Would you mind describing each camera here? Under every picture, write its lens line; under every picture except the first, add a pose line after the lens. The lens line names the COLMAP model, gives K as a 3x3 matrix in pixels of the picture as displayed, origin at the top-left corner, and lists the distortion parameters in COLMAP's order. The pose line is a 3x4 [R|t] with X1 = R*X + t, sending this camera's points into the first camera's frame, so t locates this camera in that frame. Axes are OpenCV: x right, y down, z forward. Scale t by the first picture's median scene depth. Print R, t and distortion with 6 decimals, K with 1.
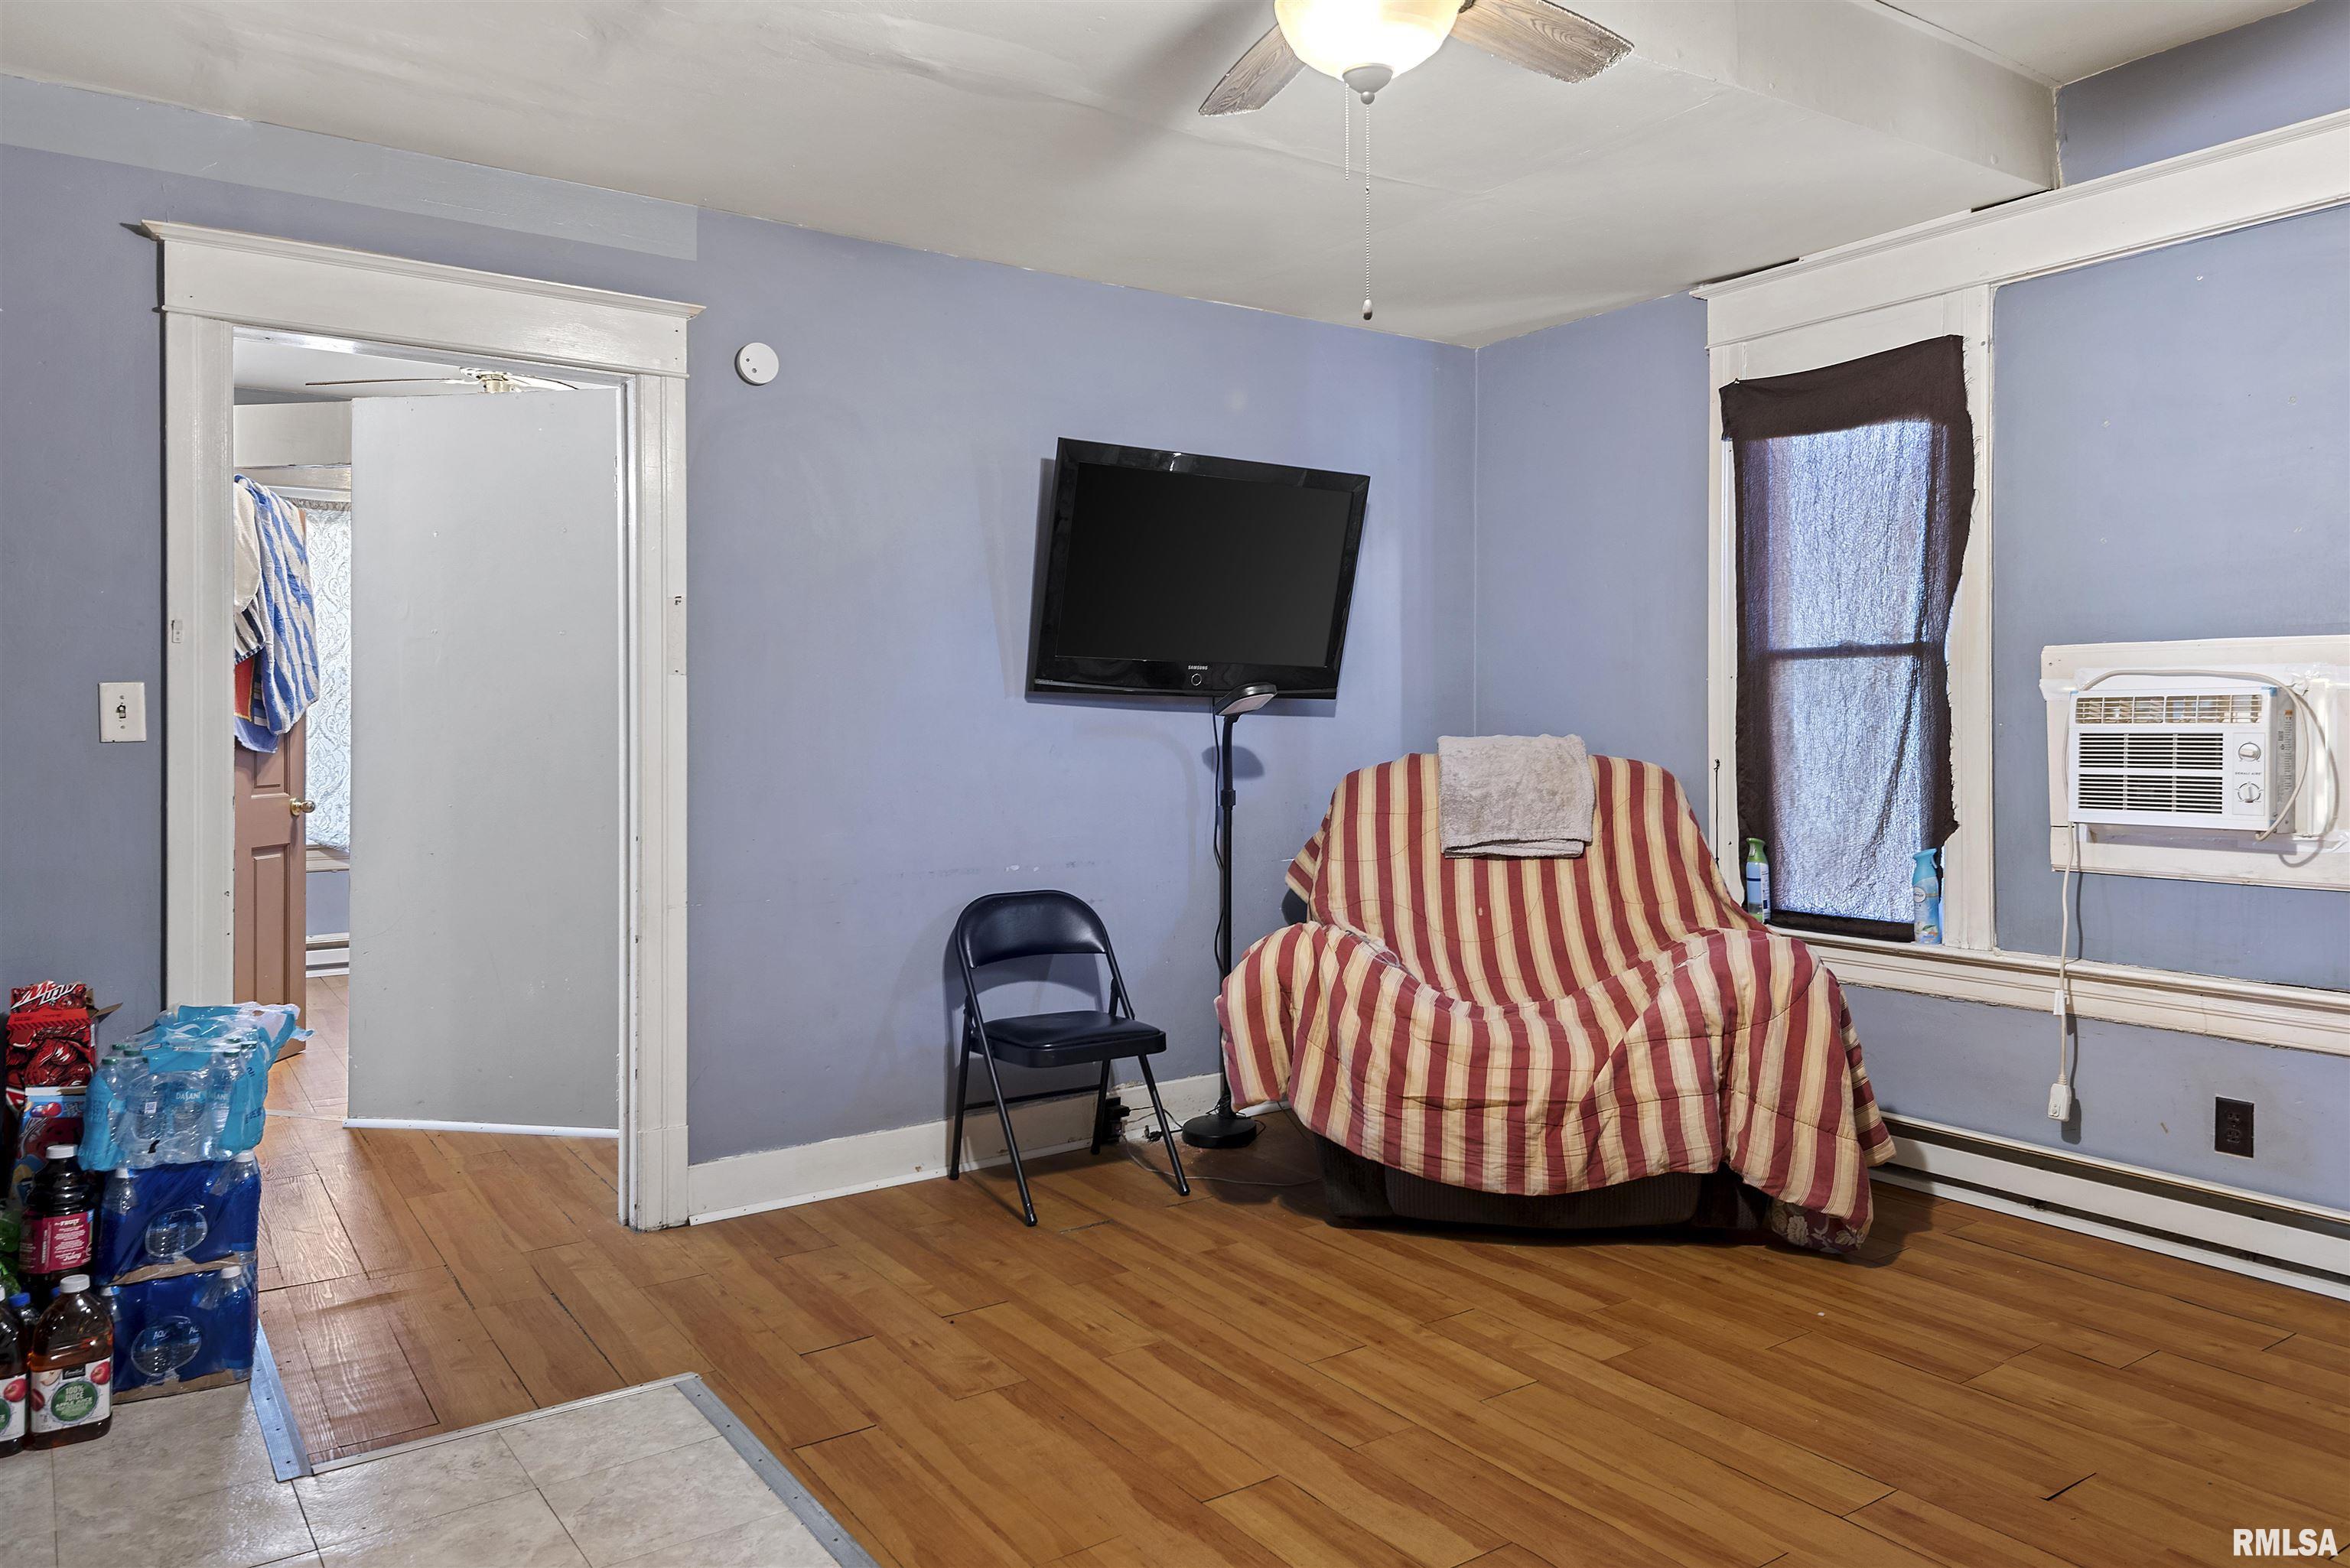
lens RADIAL K [[1560.7, 0, 1174.4], [0, 1560.7, 717.3], [0, 0, 1]] dist [0.003370, 0.000255]
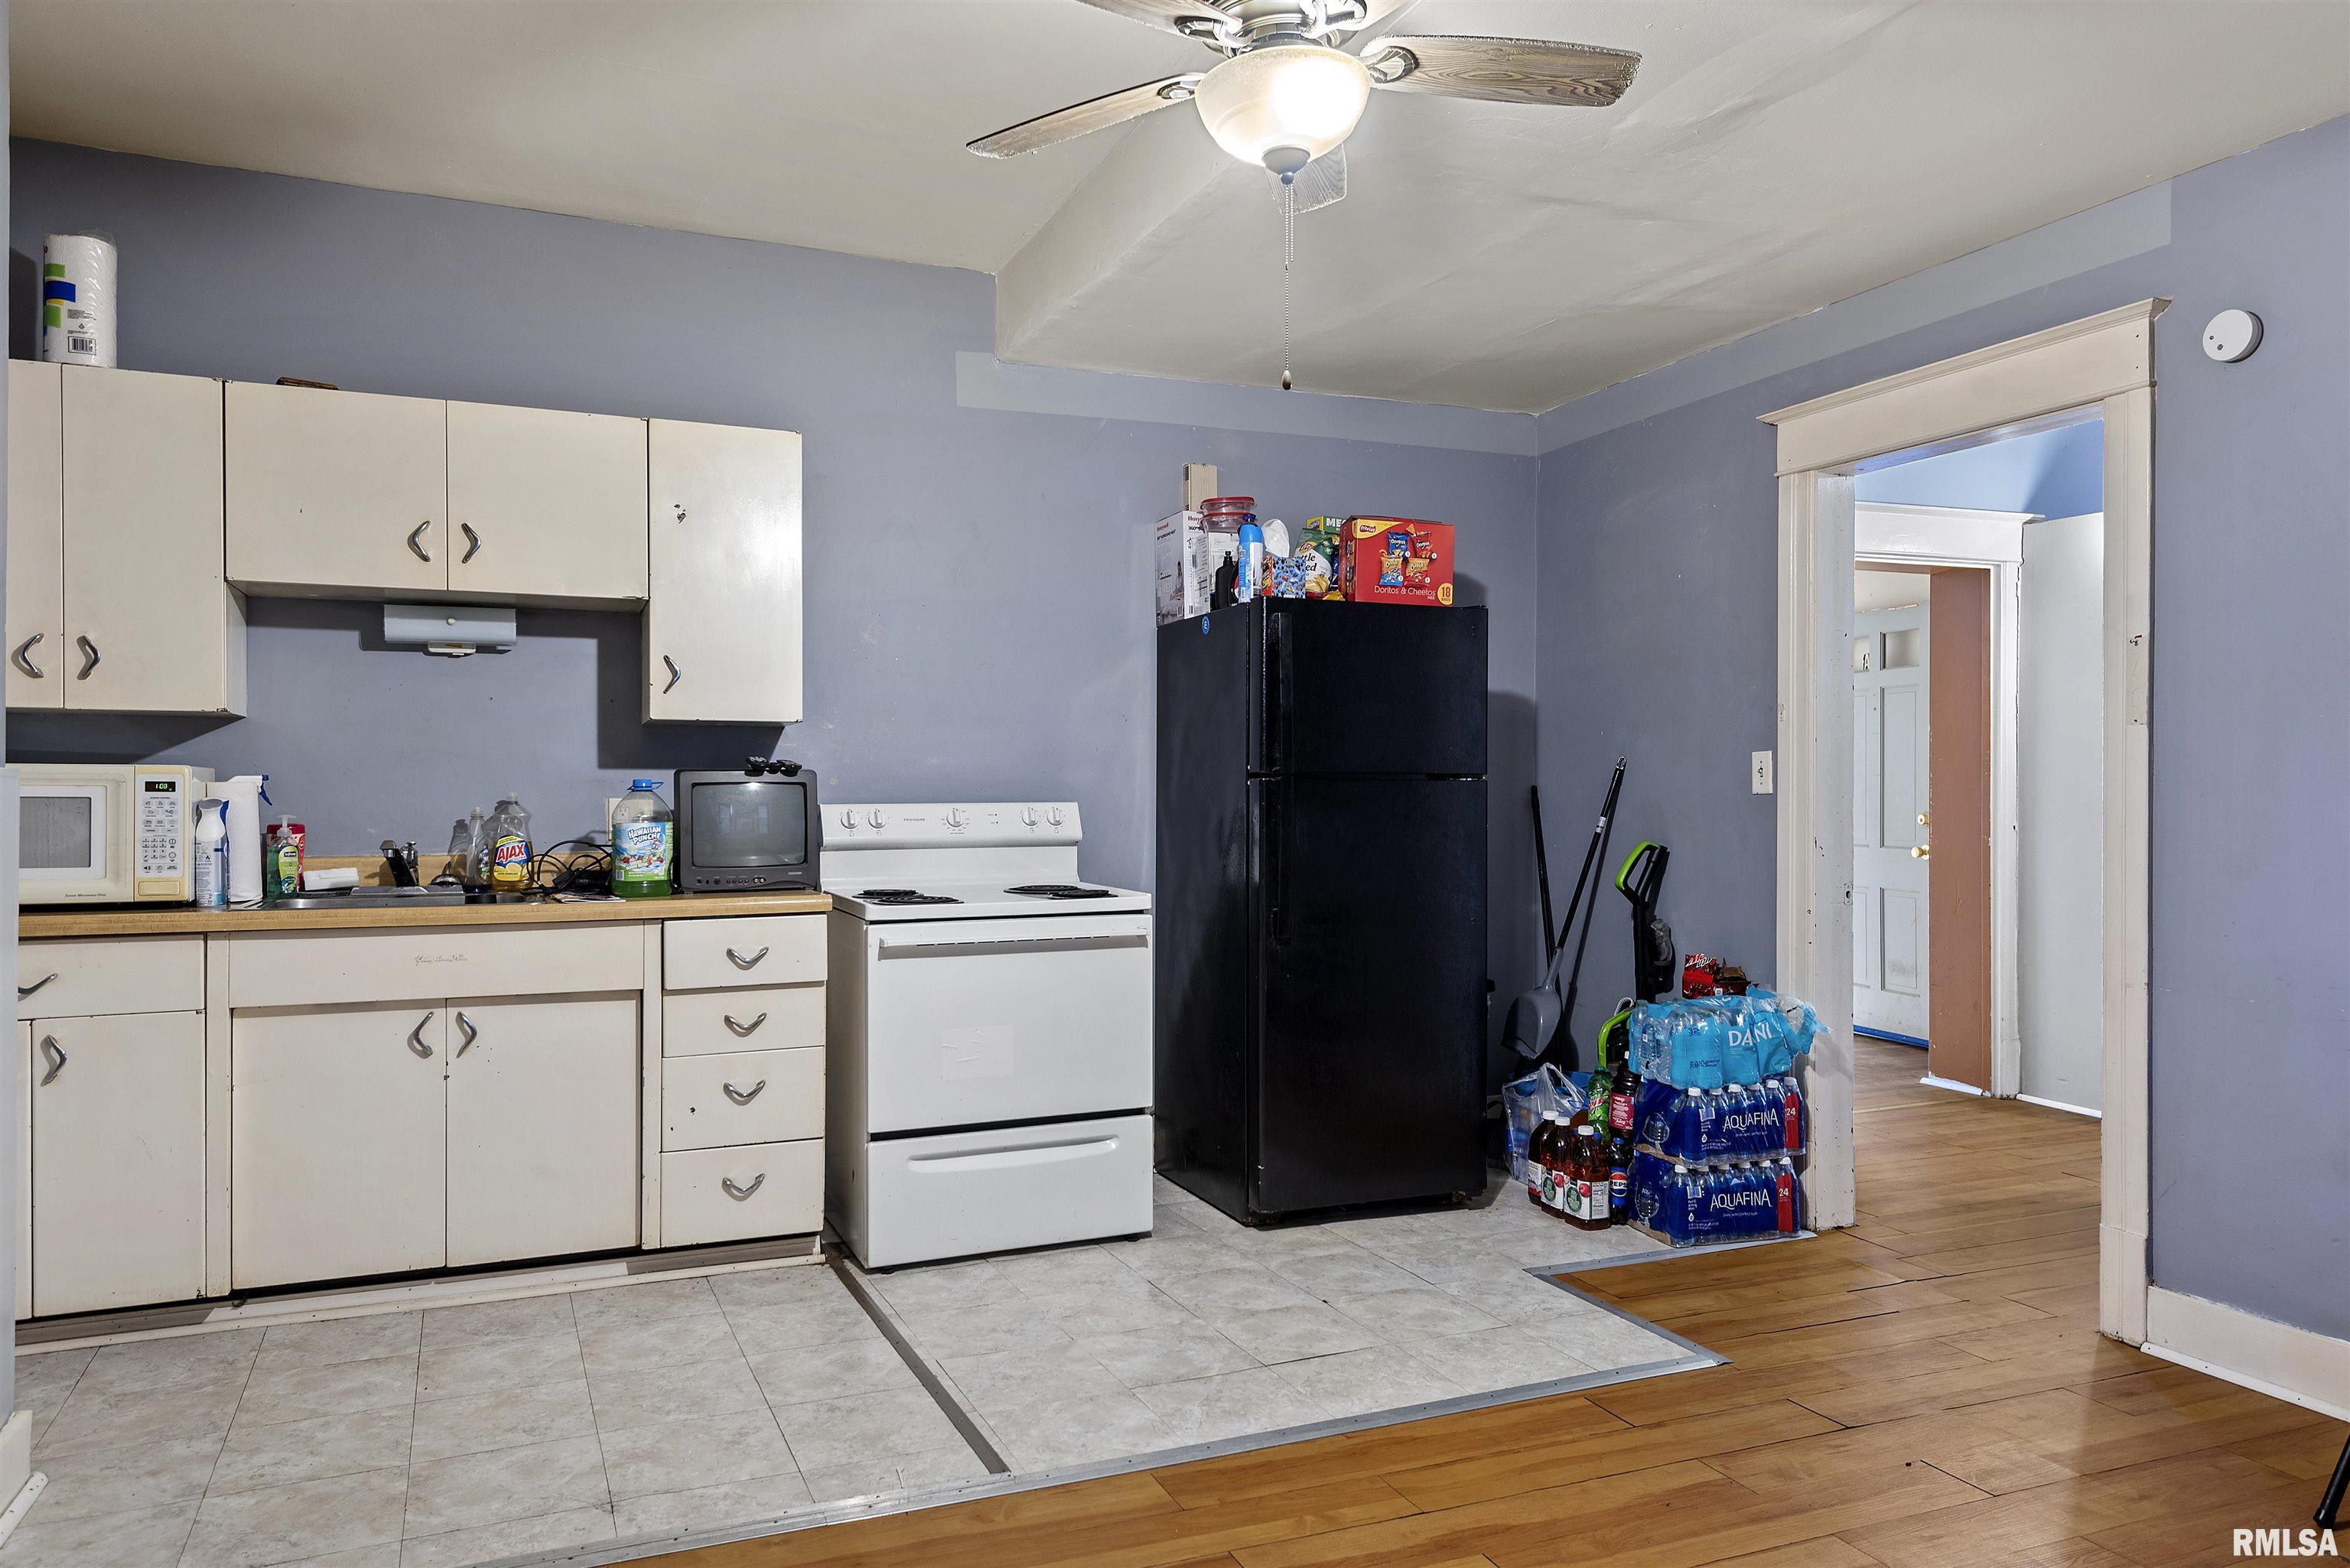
lens RADIAL K [[1551.8, 0, 1175.0], [0, 1551.8, 784.0], [0, 0, 1]] dist [0.021977, 0.000787]
pose [[-0.211910, -0.002723, -0.977285, 0.816350], [0.001484, 0.999994, -0.003108, 0.010701], [0.977288, -0.002109, -0.211905, 0.804765]]
